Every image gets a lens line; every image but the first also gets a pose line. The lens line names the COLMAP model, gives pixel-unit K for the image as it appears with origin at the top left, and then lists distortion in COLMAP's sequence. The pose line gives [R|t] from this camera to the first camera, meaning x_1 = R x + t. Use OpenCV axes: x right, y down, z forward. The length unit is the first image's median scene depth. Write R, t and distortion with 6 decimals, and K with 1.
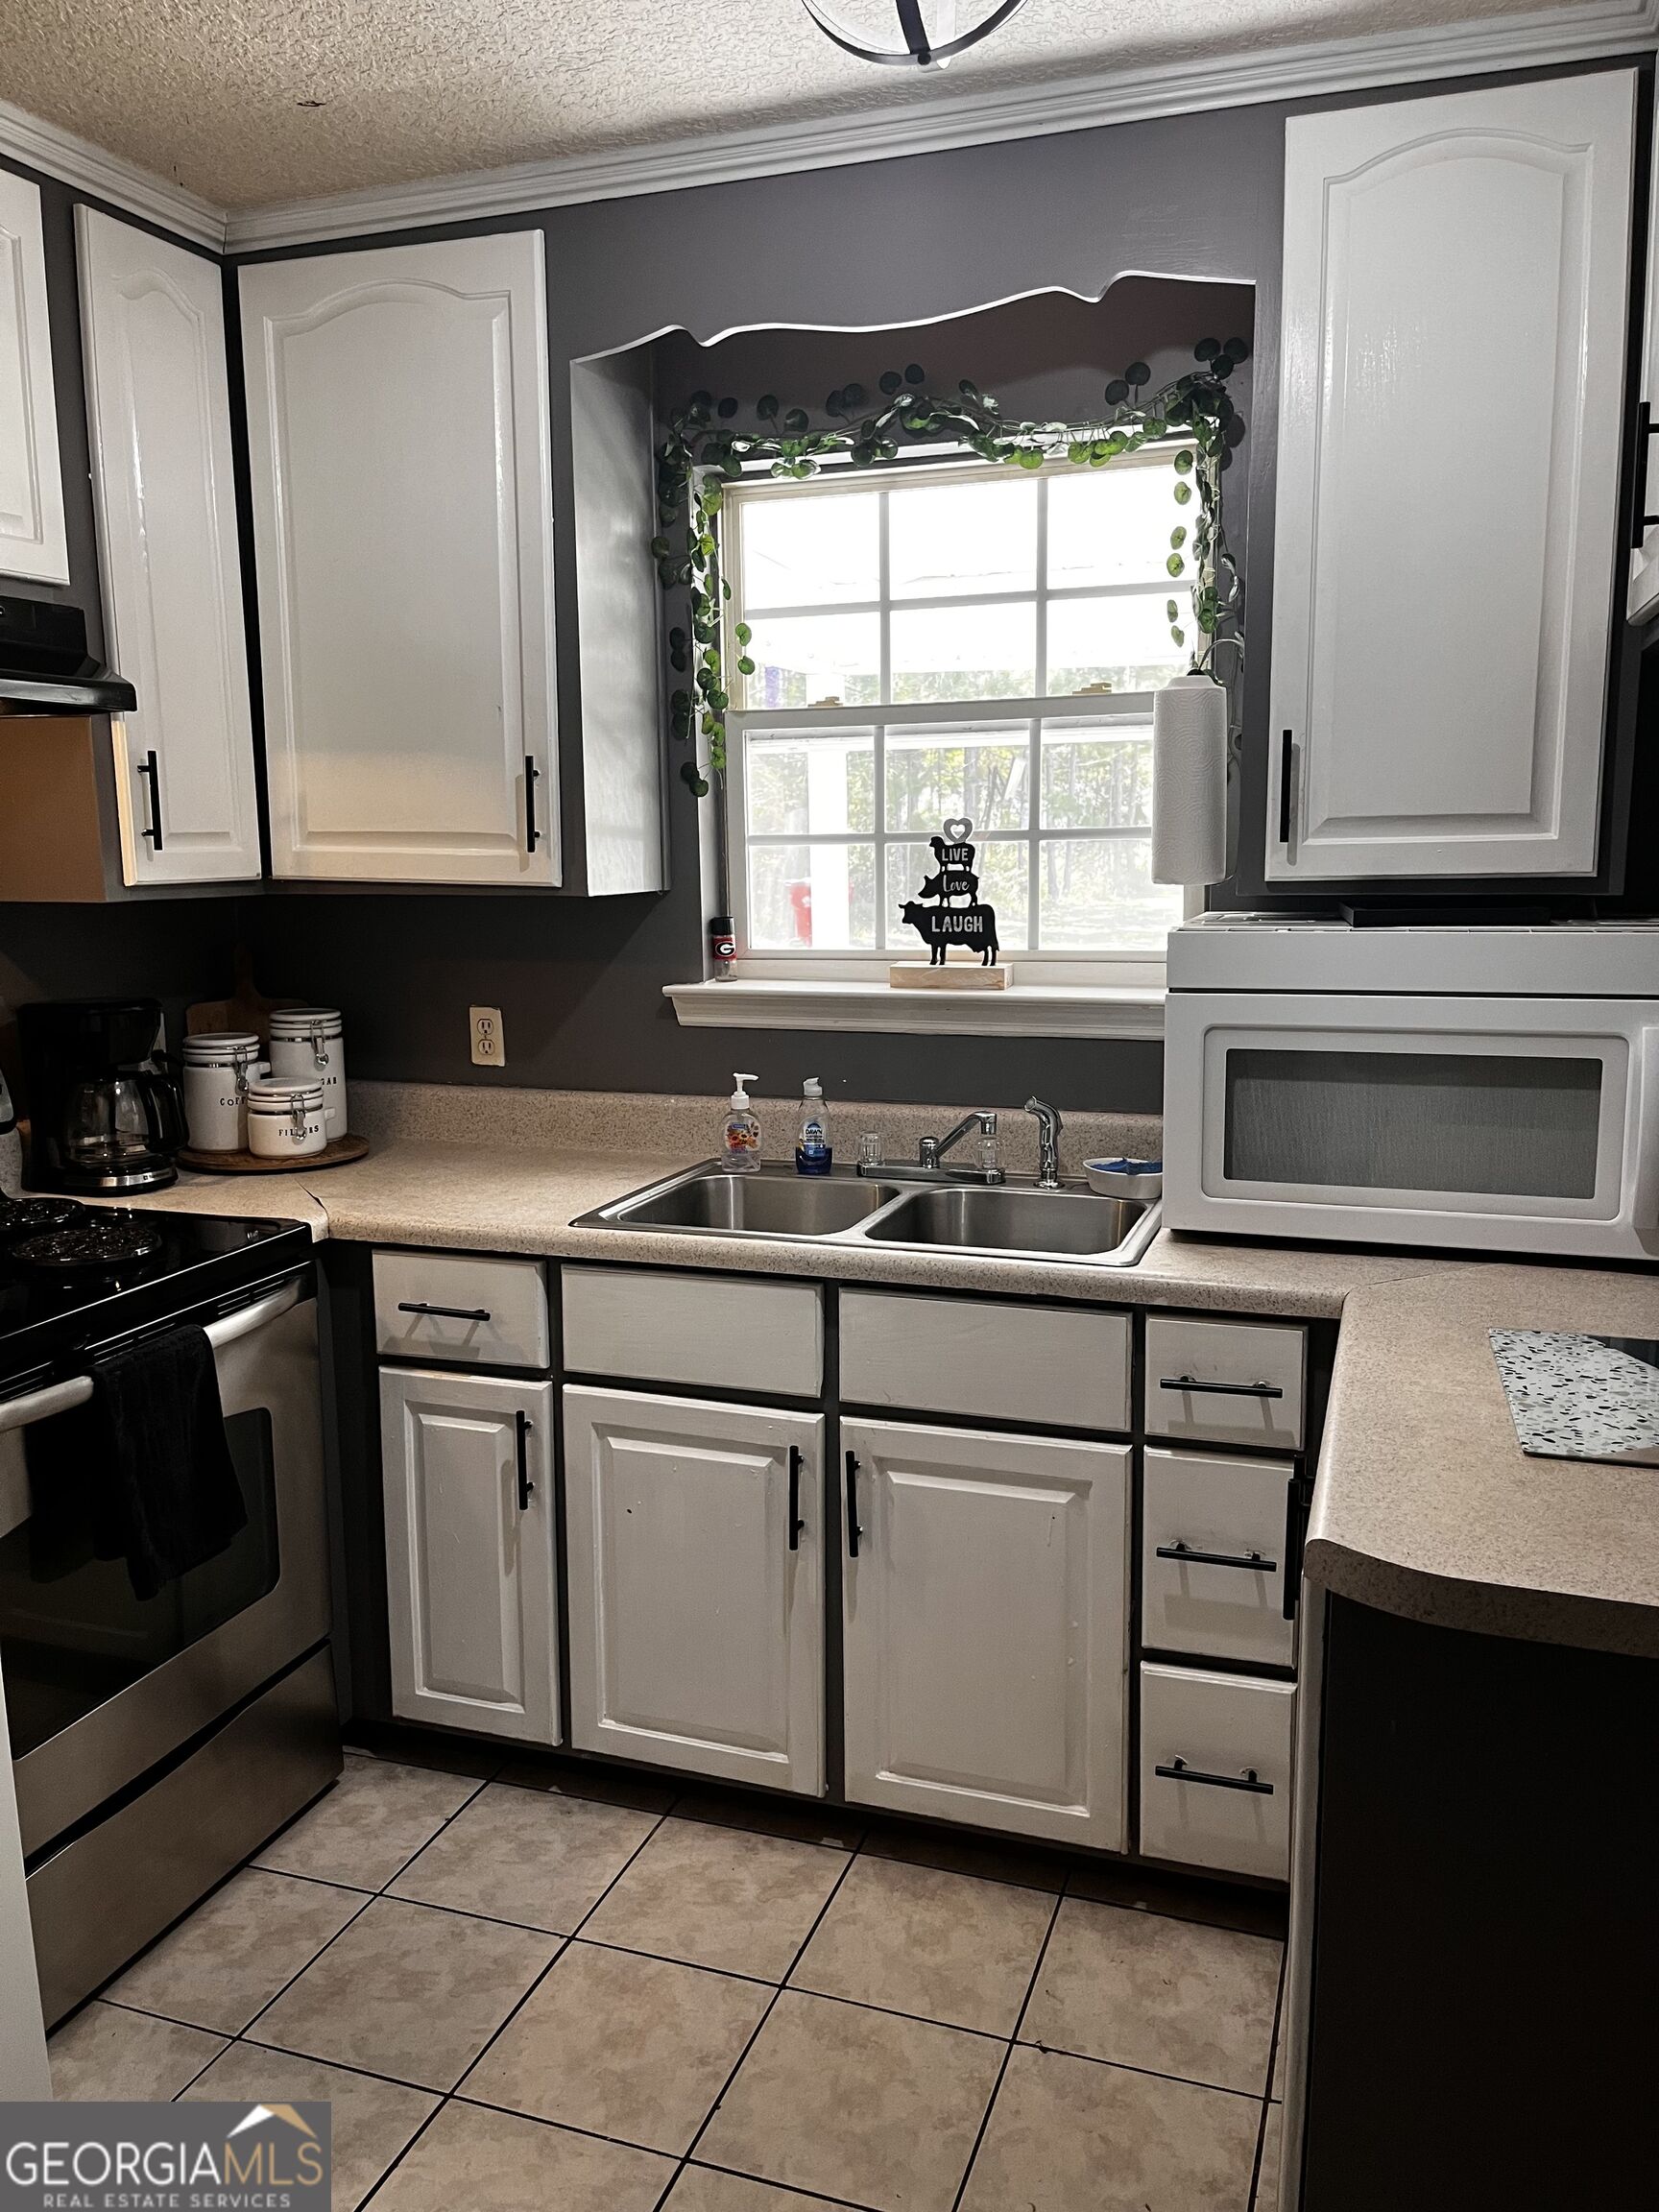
lens RADIAL K [[1674.5, 0, 829.5], [0, 1674.5, 1106.0], [0, 0, 1]] dist [0.088628, -0.000628]
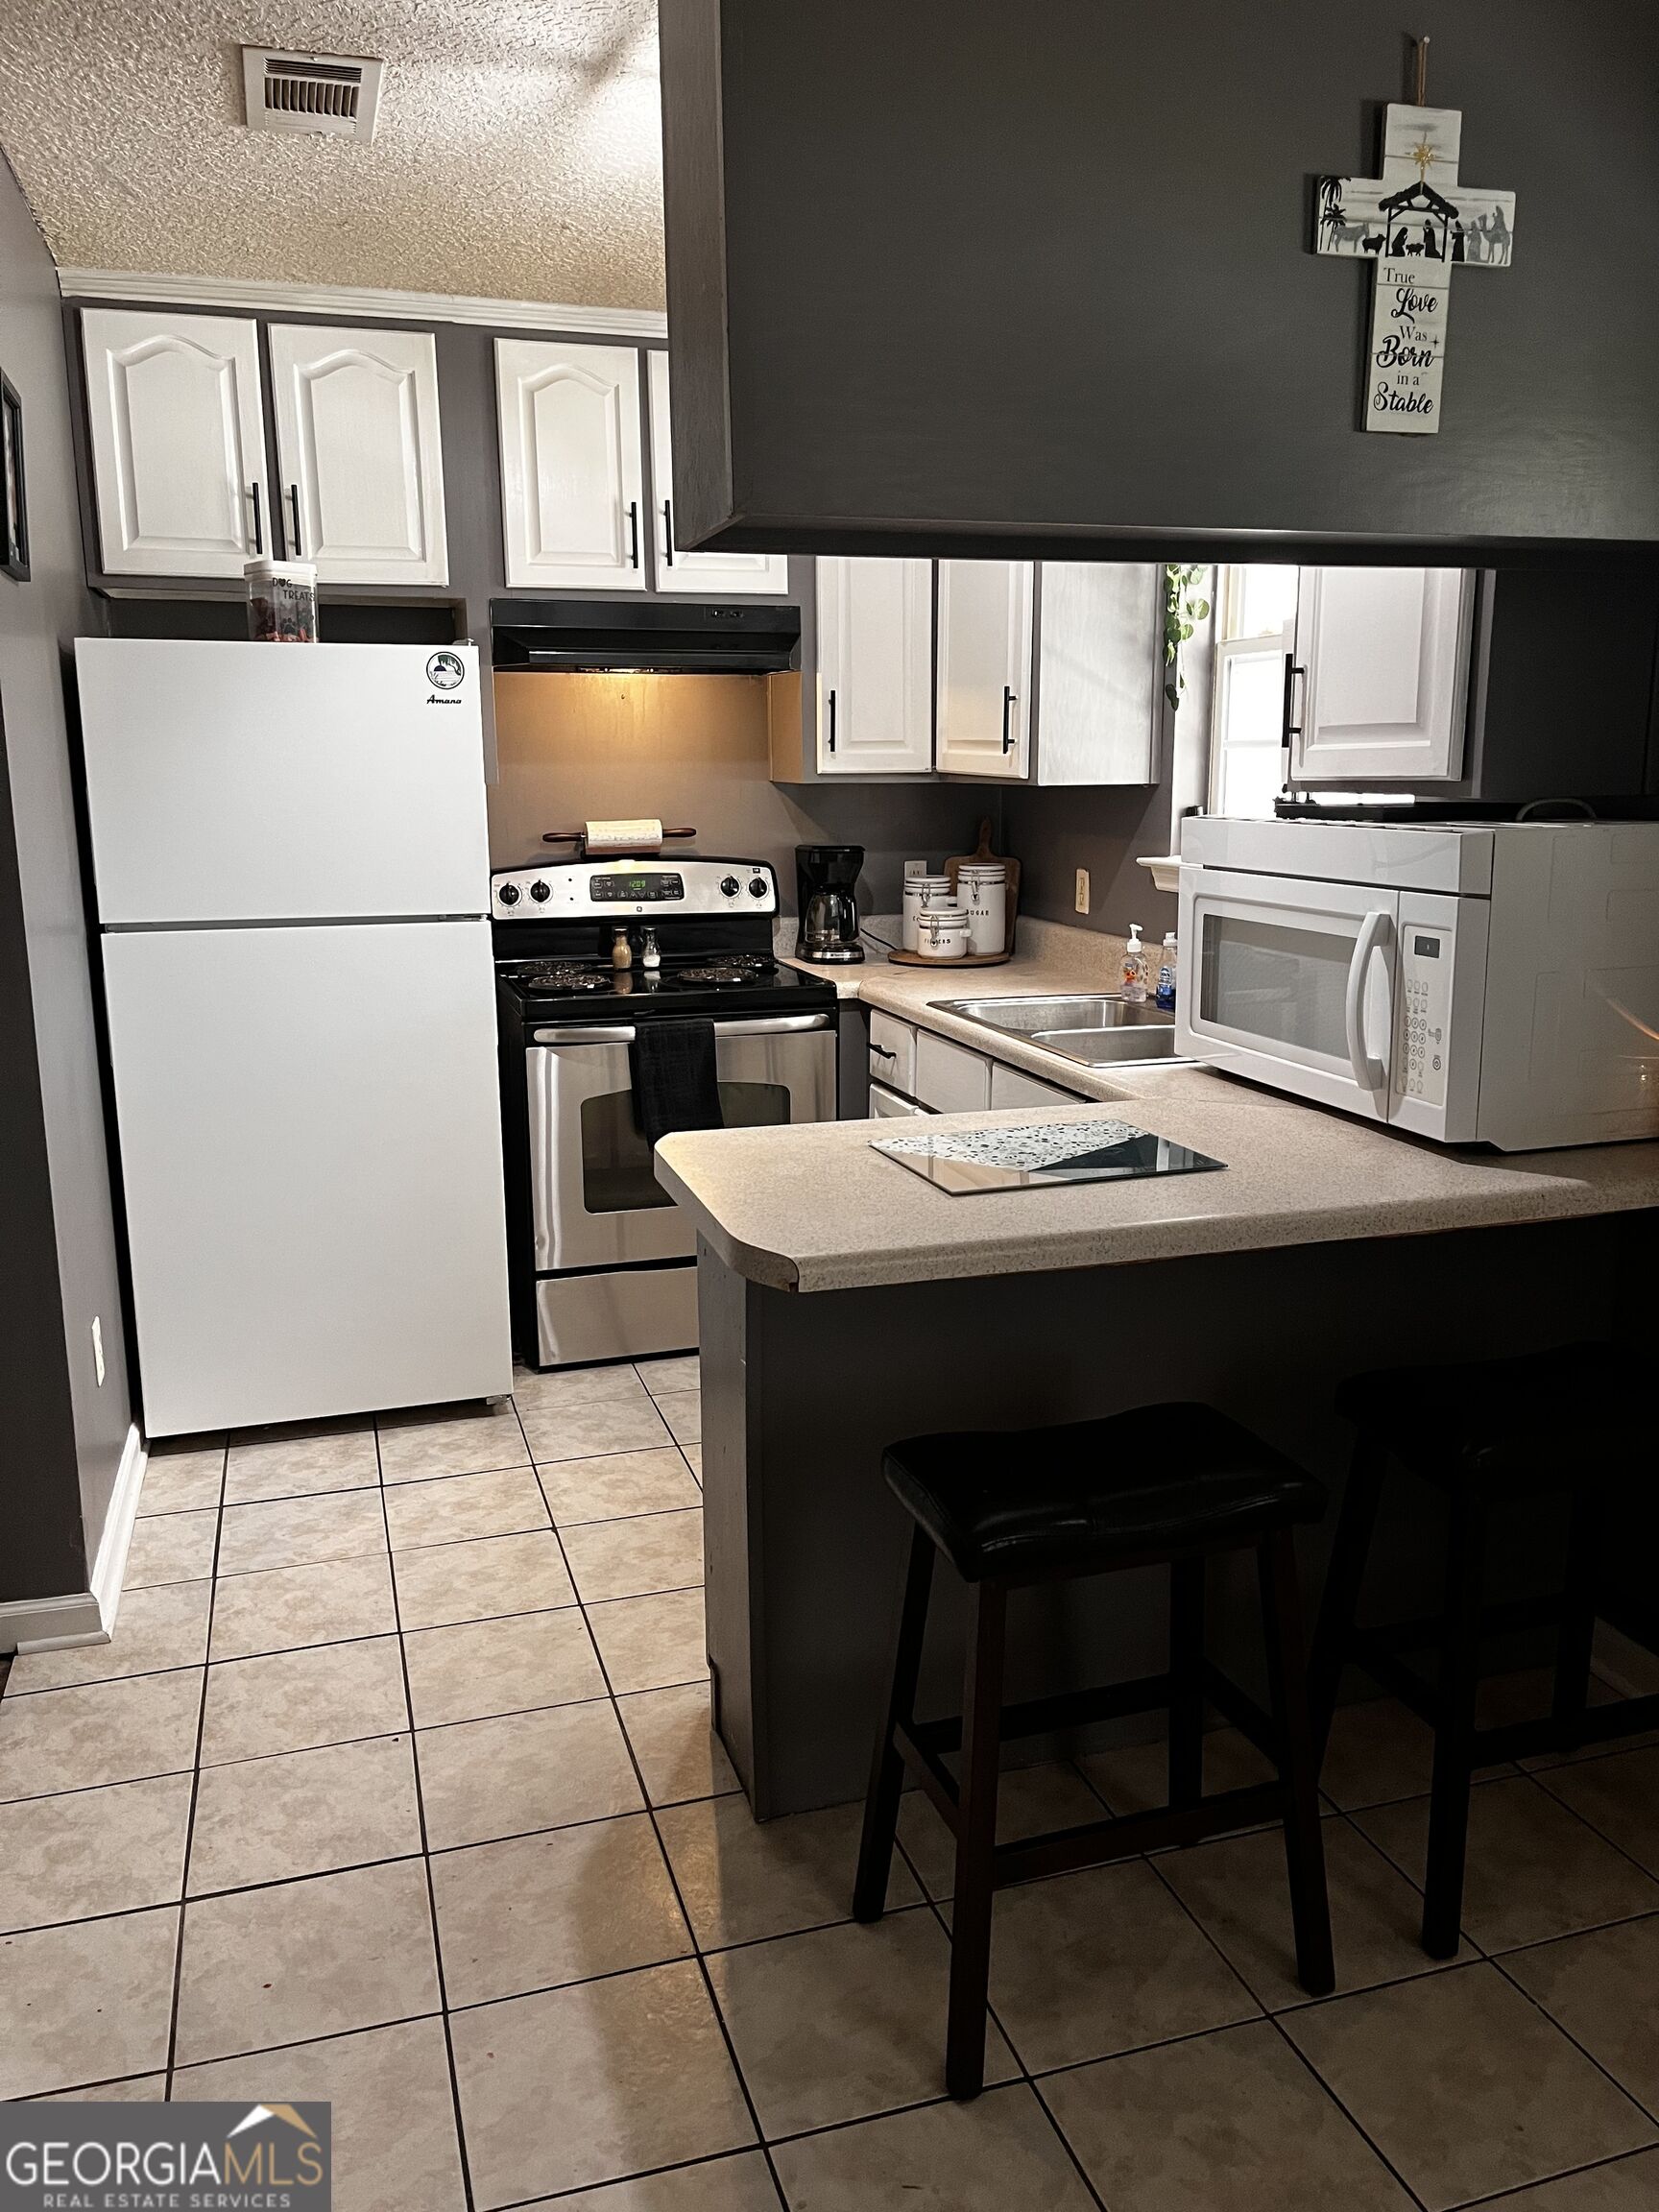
lens RADIAL K [[1674.5, 0, 829.5], [0, 1674.5, 1106.0], [0, 0, 1]] dist [0.088628, -0.000628]
pose [[0.600524, 0.171735, -0.780947, 0.856689], [-0.130437, 0.984621, 0.116222, -0.001743], [0.788896, 0.032070, 0.613689, 0.007707]]
